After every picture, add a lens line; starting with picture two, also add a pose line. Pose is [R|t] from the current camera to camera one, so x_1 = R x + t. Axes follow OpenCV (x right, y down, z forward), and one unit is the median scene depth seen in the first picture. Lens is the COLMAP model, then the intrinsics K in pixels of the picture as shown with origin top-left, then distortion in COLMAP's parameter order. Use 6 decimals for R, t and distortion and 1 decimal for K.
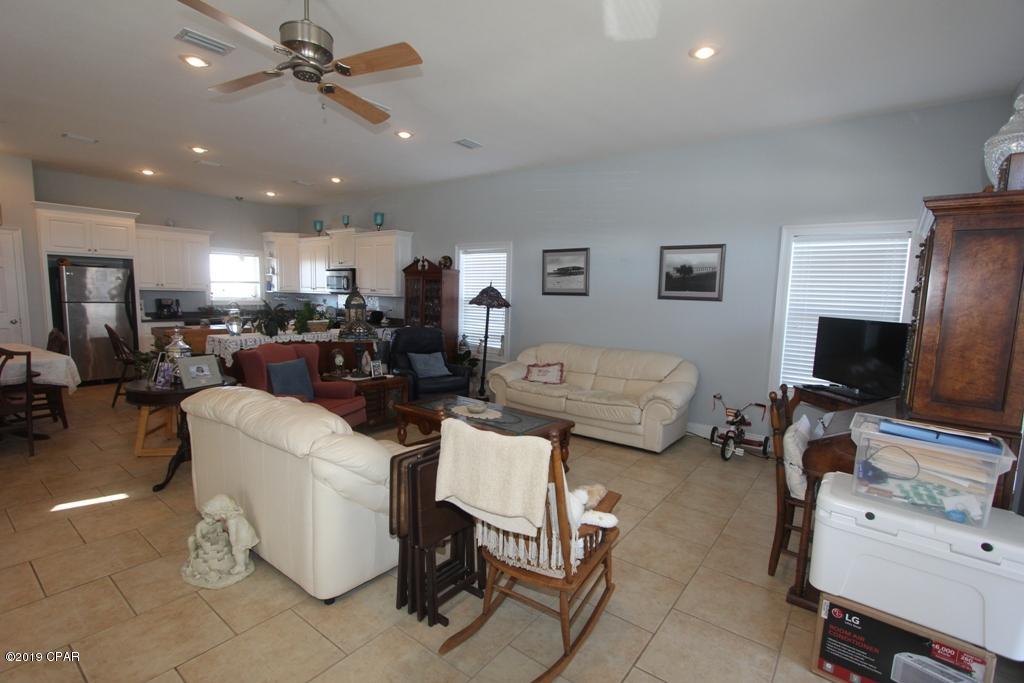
lens RADIAL K [[472.7, 0, 514.3], [0, 472.7, 344.0], [0, 0, 1]] dist [-0.016875, 0.001783]
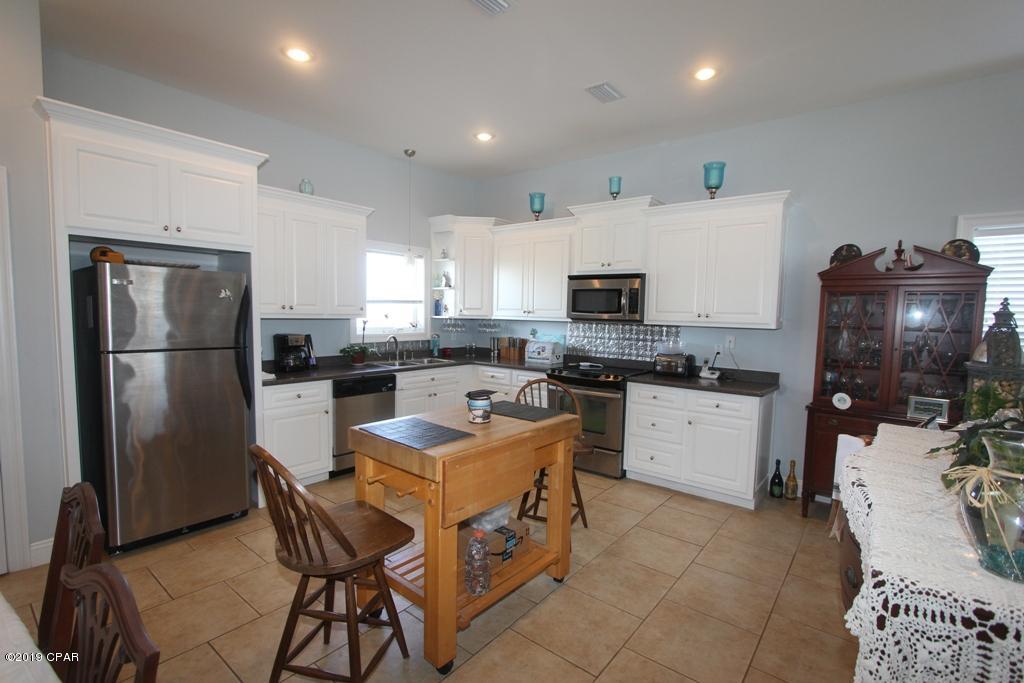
lens RADIAL K [[472.7, 0, 511.8], [0, 472.7, 347.2], [0, 0, 1]] dist [-0.016875, 0.001783]
pose [[0.999457, -0.005273, -0.032511, -0.600255], [0.004186, 0.999433, -0.033406, -0.078851], [0.032669, 0.033252, 0.998913, 0.604774]]
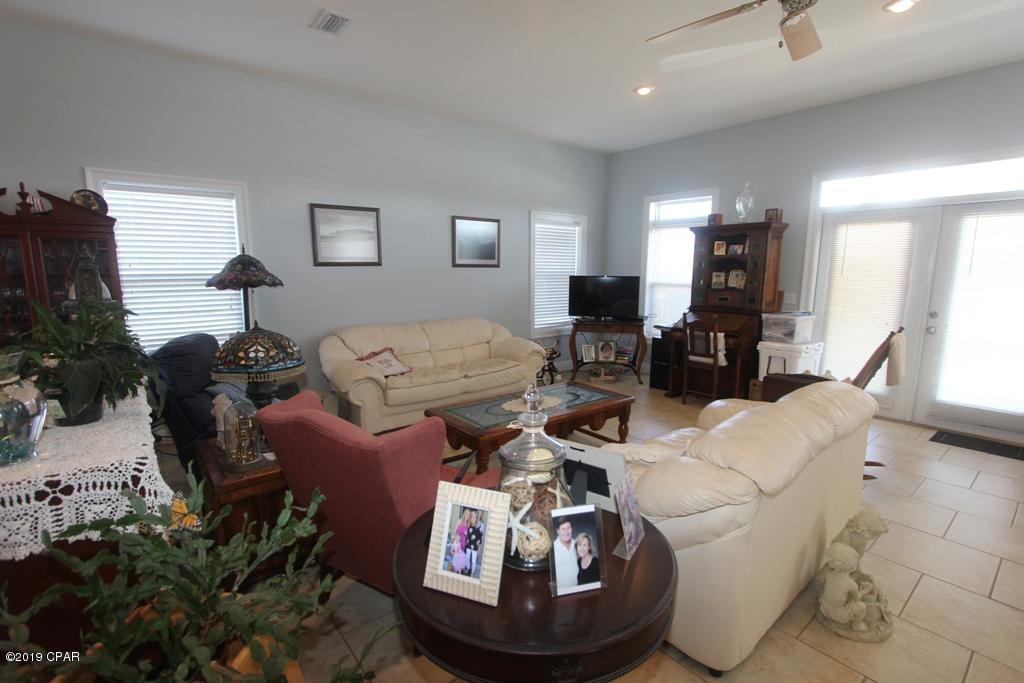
lens RADIAL K [[472.7, 0, 514.3], [0, 472.7, 344.7], [0, 0, 1]] dist [-0.016875, 0.001783]
pose [[0.236534, -0.180854, 0.954643, -0.568298], [0.109530, 0.981224, 0.158751, -0.064836], [-0.965430, 0.067012, 0.251902, 0.515992]]
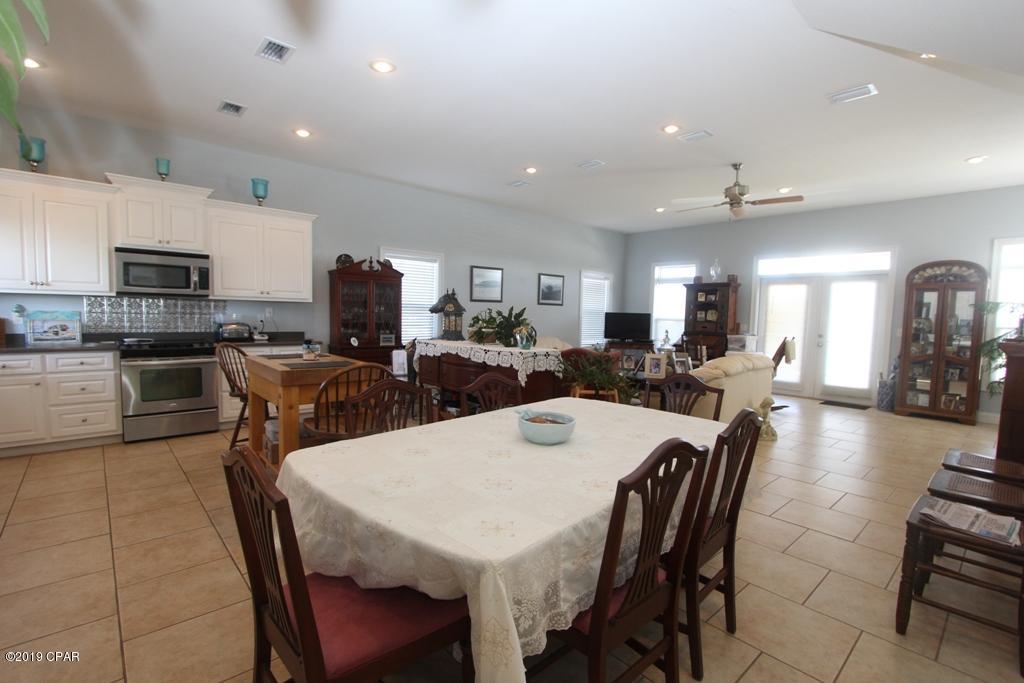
lens RADIAL K [[472.7, 0, 515.0], [0, 472.7, 342.4], [0, 0, 1]] dist [-0.016875, 0.001783]
pose [[0.185335, -0.084689, 0.979019, -1.112510], [0.087678, 0.993731, 0.069363, -0.071063], [-0.978756, 0.072983, 0.191598, 0.641335]]
